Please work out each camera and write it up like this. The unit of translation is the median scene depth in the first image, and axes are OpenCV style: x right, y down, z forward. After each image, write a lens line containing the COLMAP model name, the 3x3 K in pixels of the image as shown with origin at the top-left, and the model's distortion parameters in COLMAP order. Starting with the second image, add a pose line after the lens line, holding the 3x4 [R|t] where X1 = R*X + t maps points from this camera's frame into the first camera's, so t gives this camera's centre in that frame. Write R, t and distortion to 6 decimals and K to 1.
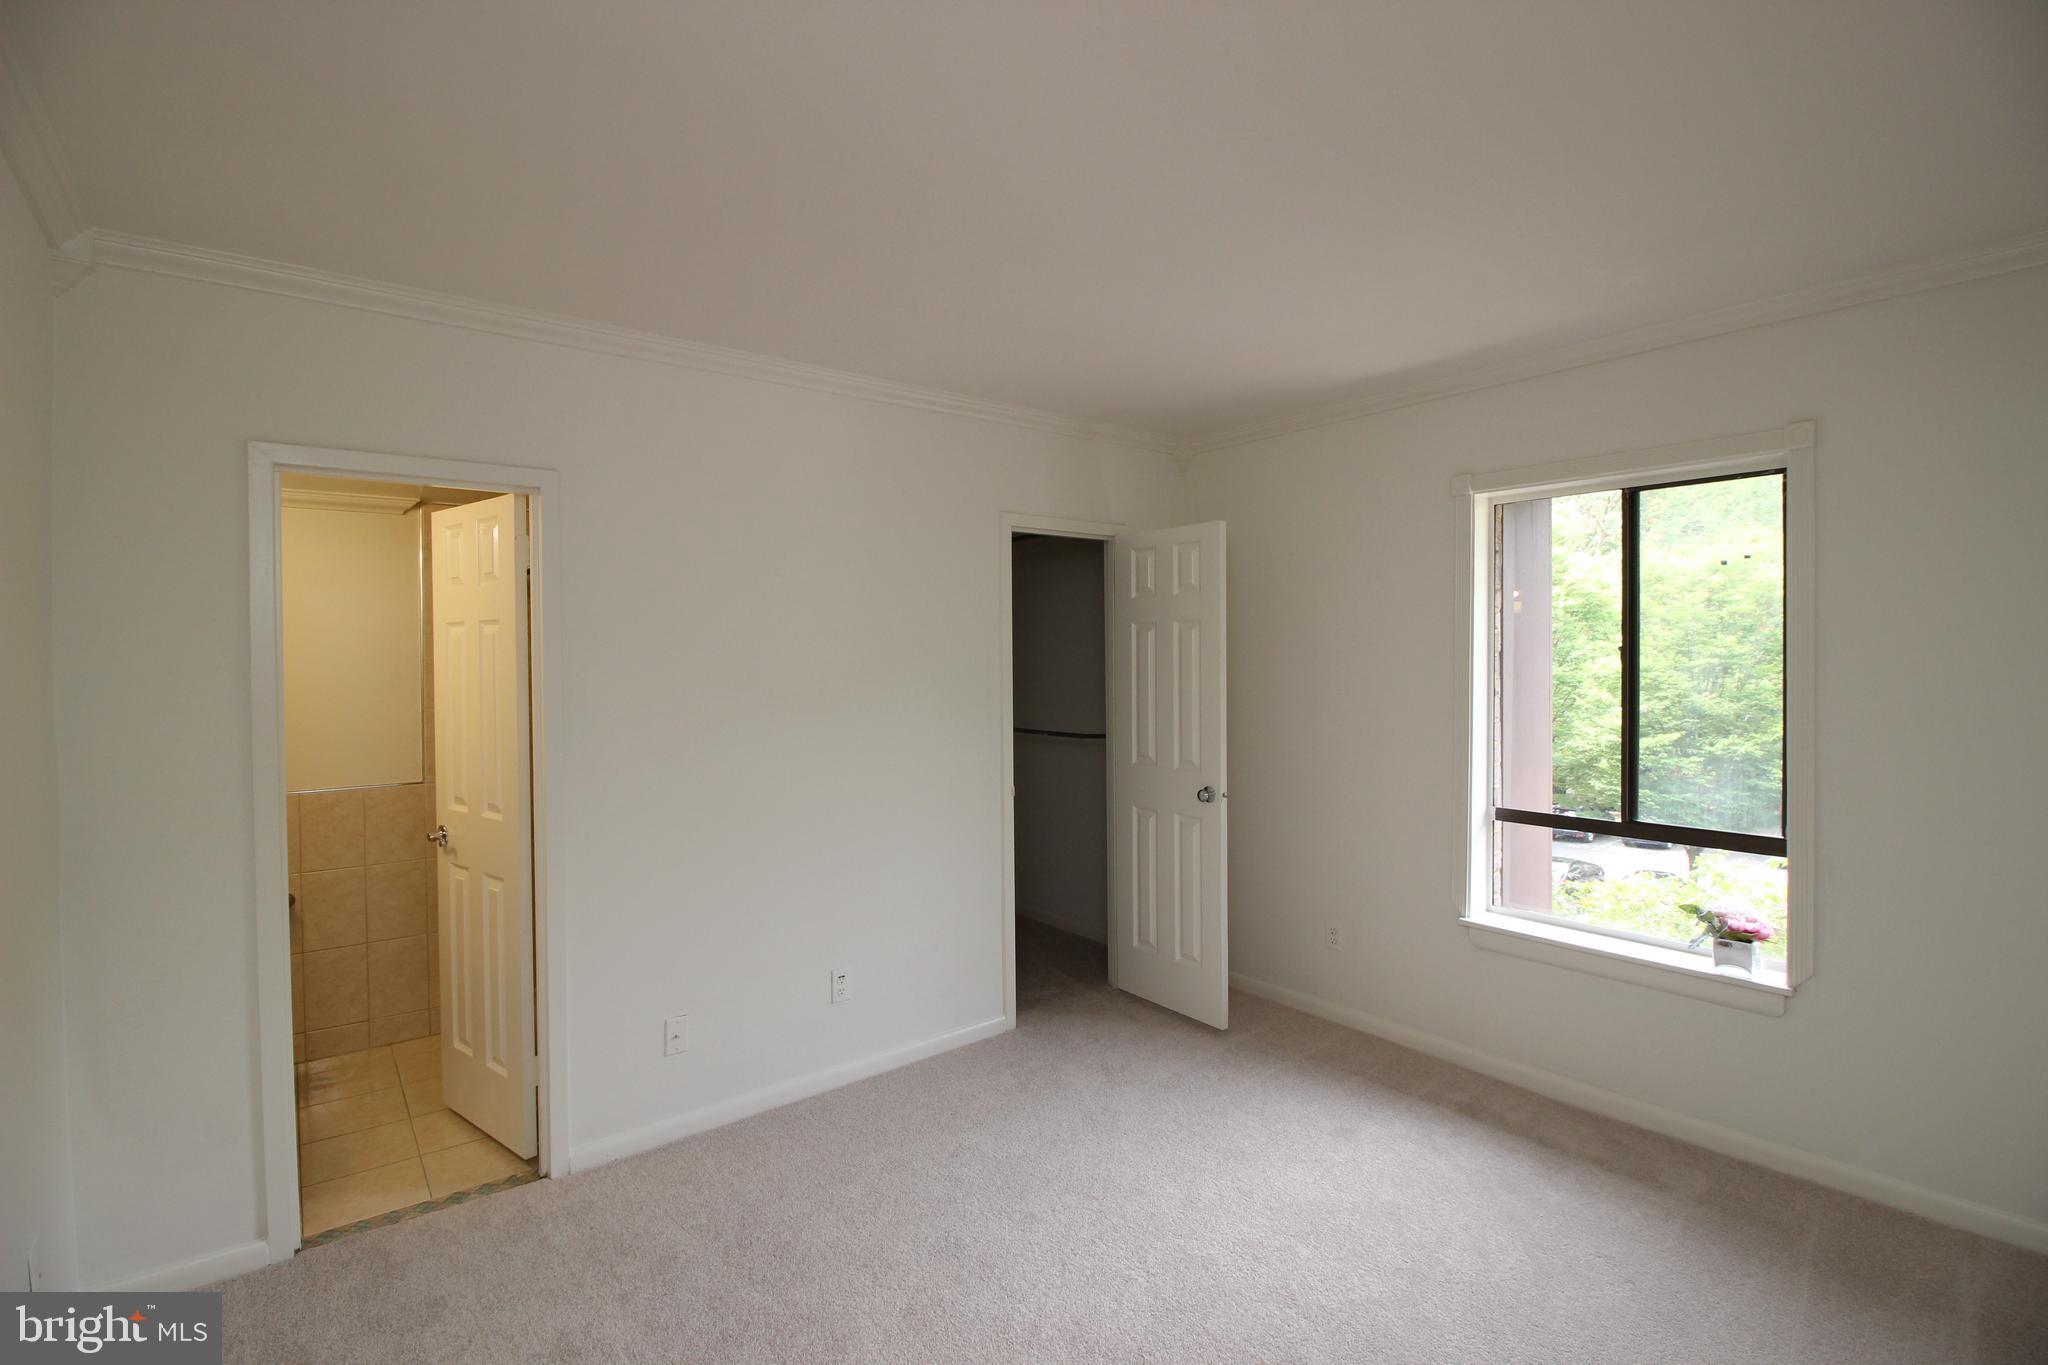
lens RADIAL K [[945.7, 0, 1036.7], [0, 945.7, 667.4], [0, 0, 1]] dist [0.012982, -0.015971]
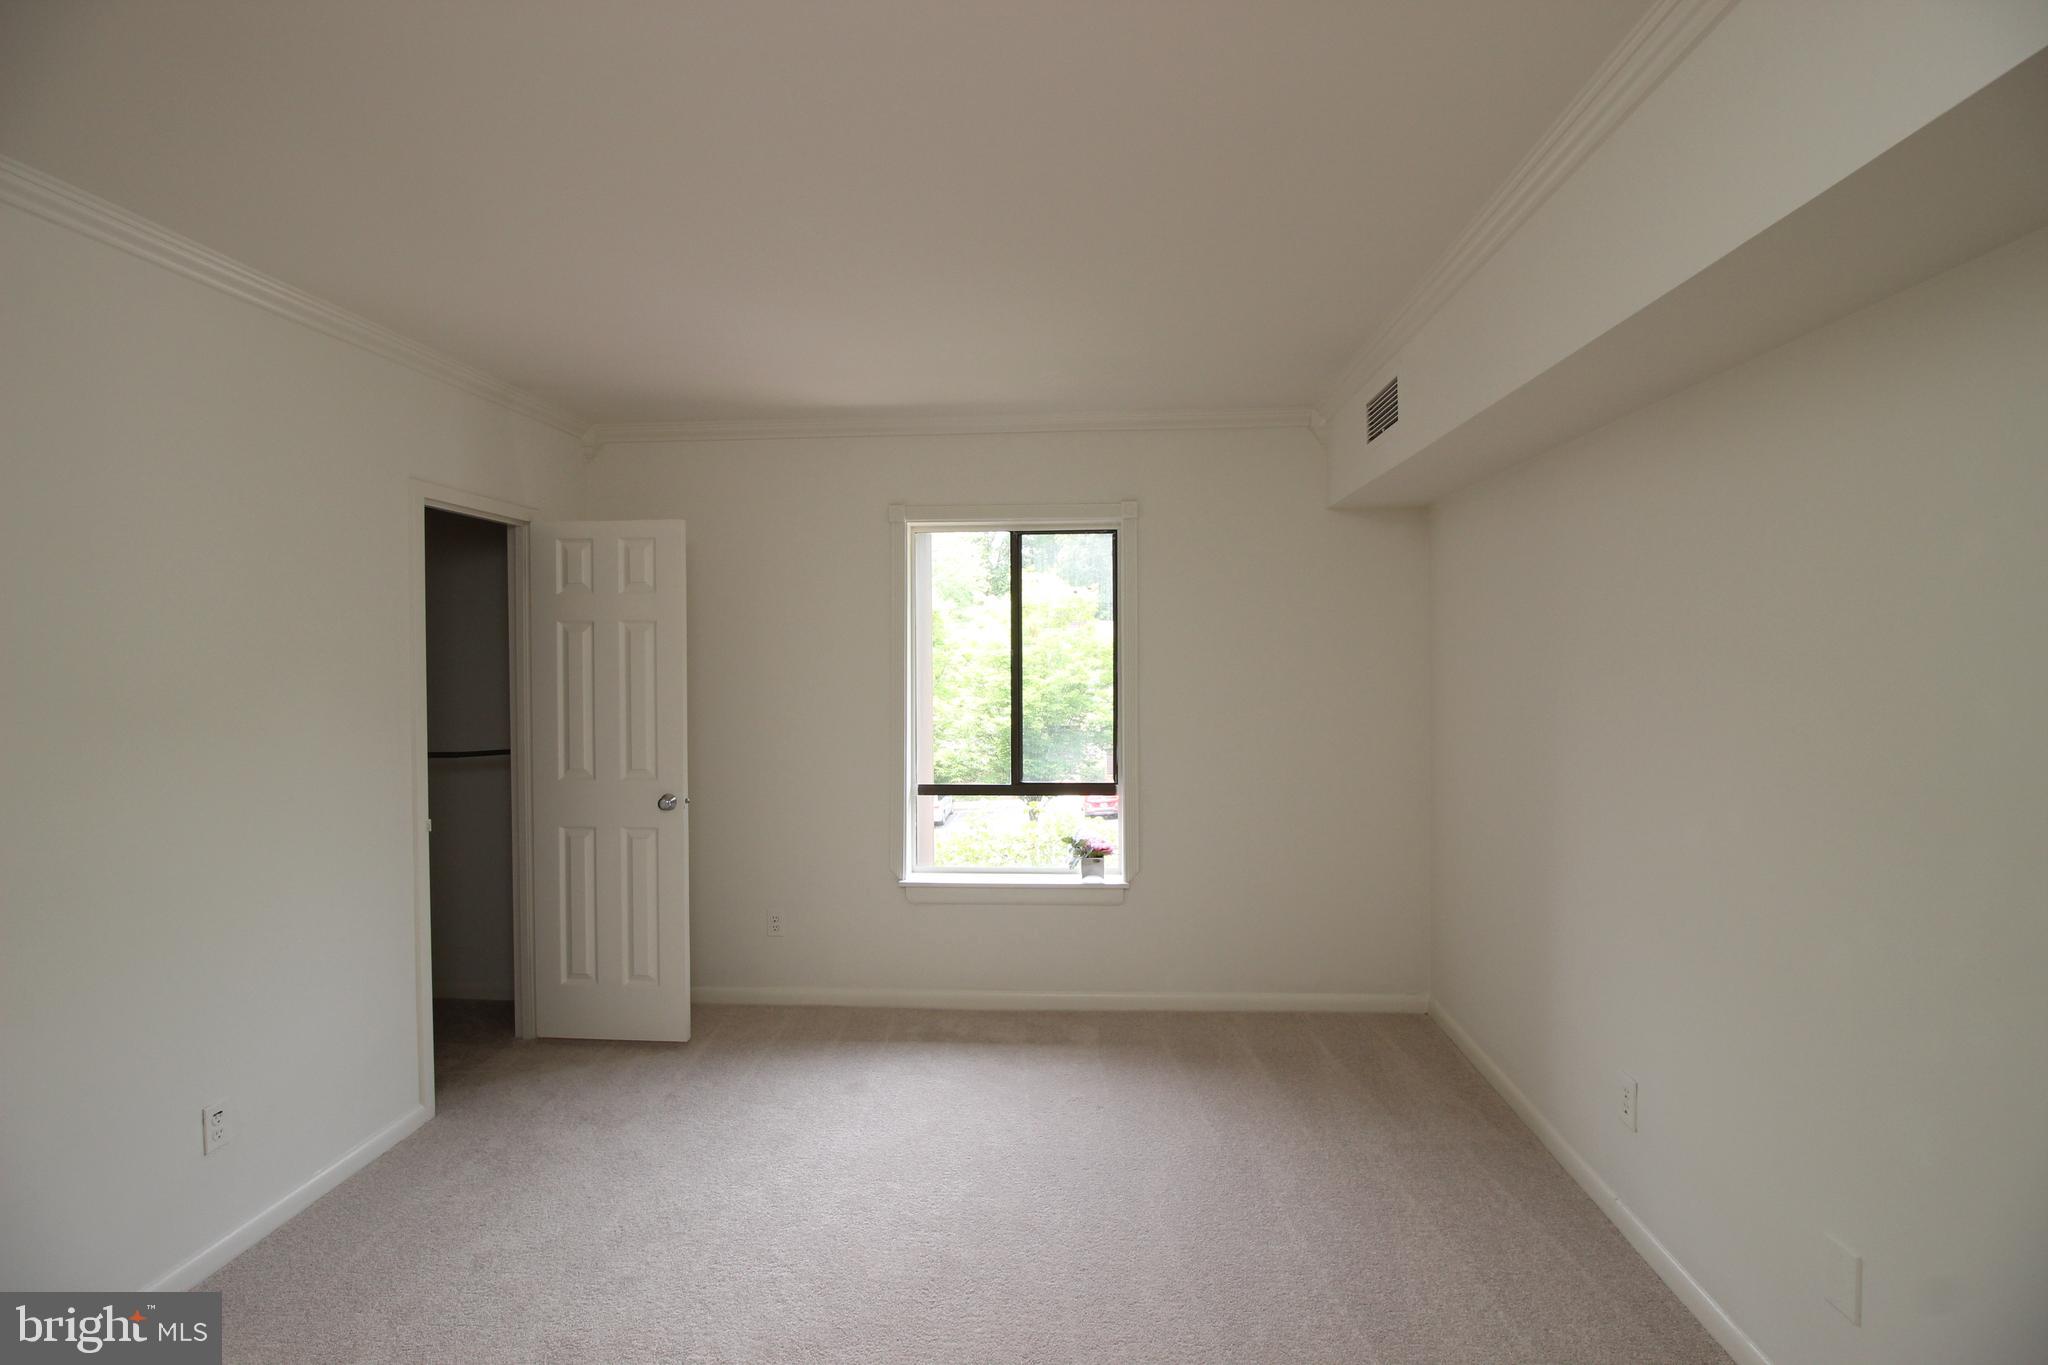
lens RADIAL K [[945.7, 0, 1036.7], [0, 945.7, 667.4], [0, 0, 1]] dist [0.012982, -0.015971]
pose [[0.682299, -0.006677, 0.731042, -0.290784], [0.010474, 0.999945, -0.000642, 0.001788], [-0.730998, 0.008095, 0.682332, 0.072204]]
